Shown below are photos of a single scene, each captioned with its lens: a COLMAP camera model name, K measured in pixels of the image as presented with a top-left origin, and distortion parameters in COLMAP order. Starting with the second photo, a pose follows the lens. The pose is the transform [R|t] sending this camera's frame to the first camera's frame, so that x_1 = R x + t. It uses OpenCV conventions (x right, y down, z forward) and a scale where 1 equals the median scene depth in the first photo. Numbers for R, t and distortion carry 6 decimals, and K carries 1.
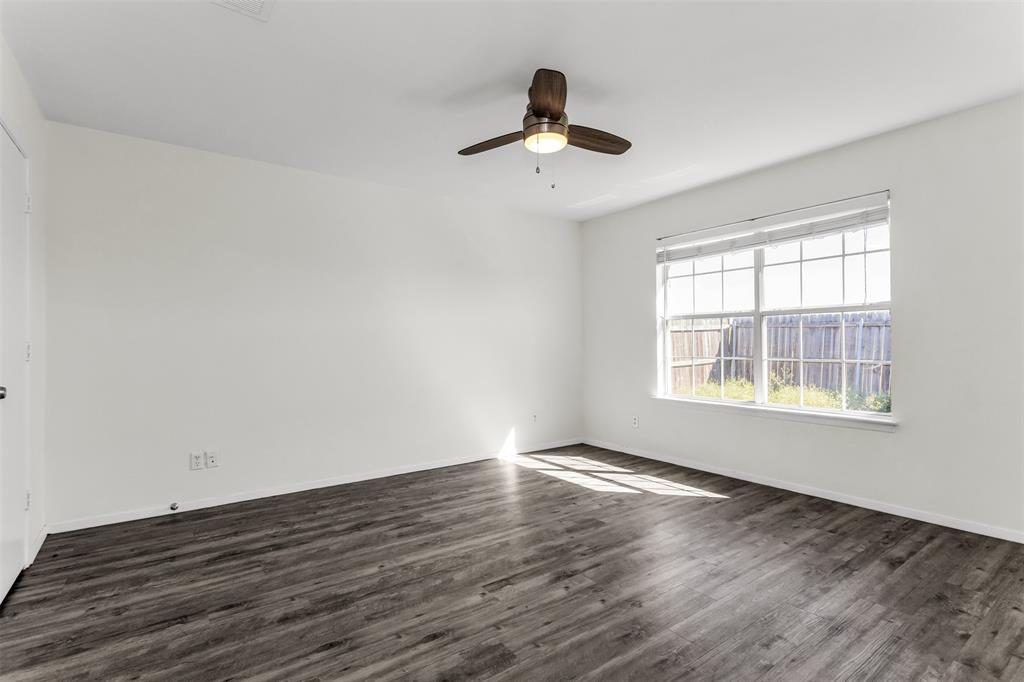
lens RADIAL K [[493.2, 0, 509.9], [0, 493.2, 344.7], [0, 0, 1]] dist [-0.003978, 0.000037]
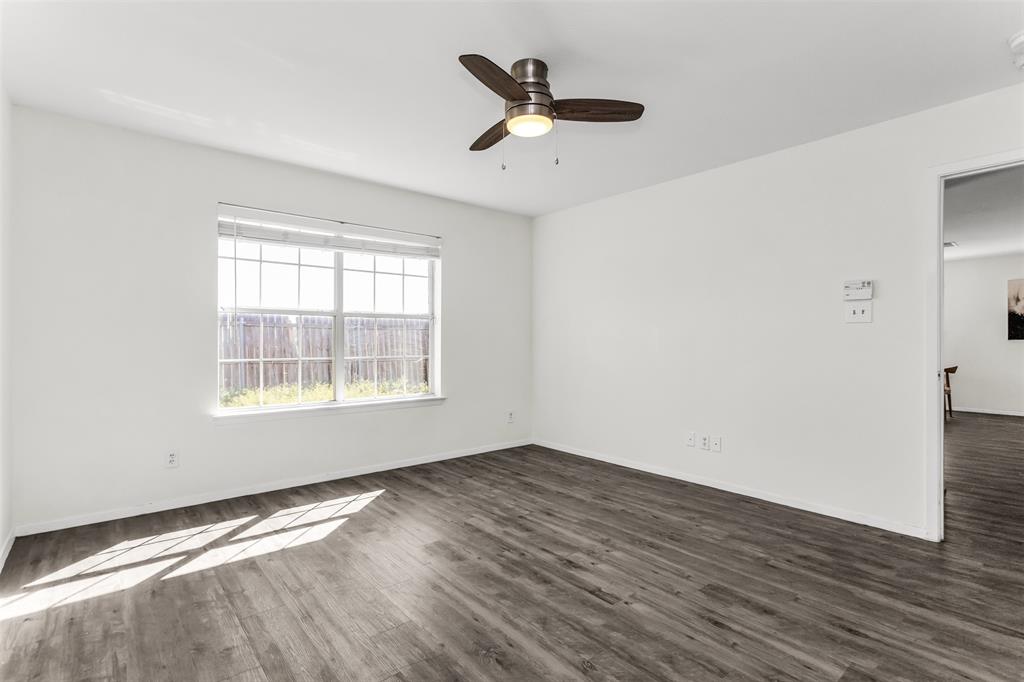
lens RADIAL K [[493.2, 0, 509.2], [0, 493.2, 339.6], [0, 0, 1]] dist [-0.003978, 0.000037]
pose [[-0.075672, 0.010419, 0.997078, -0.629879], [0.001700, 0.999945, -0.010320, 0.001901], [-0.997131, 0.000914, -0.075685, 0.820873]]
